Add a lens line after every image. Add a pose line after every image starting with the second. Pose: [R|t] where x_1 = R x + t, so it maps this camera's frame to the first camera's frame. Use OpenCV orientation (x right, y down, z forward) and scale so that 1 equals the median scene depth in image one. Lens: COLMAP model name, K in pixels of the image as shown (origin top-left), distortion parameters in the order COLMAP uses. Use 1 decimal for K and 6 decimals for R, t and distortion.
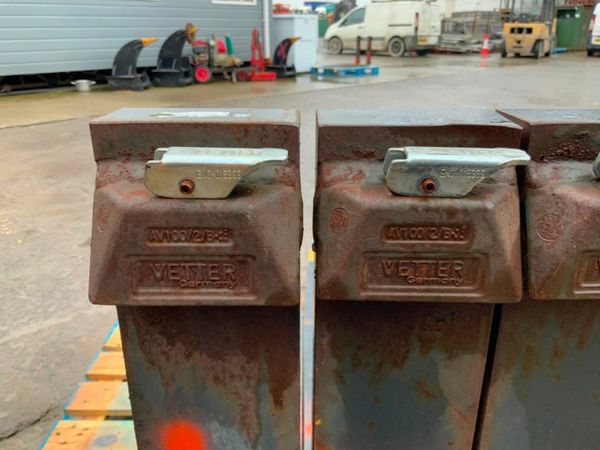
lens RADIAL K [[492.7, 0, 300.8], [0, 492.7, 228.1], [0, 0, 1]] dist [0.112547, -0.233253]
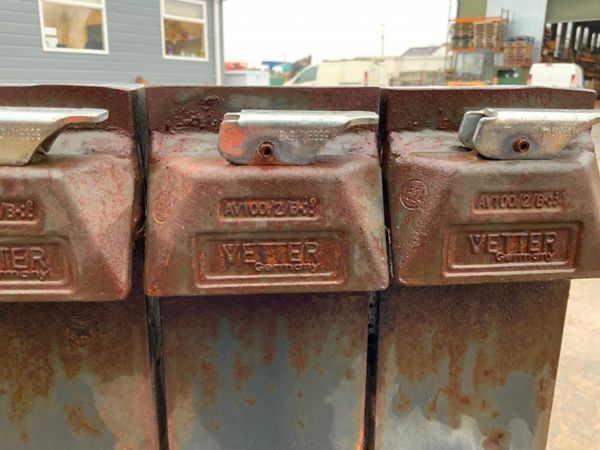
lens RADIAL K [[496.8, 0, 298.1], [0, 496.8, 229.0], [0, 0, 1]] dist [0.059202, -0.127822]
pose [[0.997960, -0.012110, 0.062685, 0.670813], [0.018609, 0.994388, -0.104146, 0.125062], [-0.061072, 0.105100, 0.992585, 0.171748]]
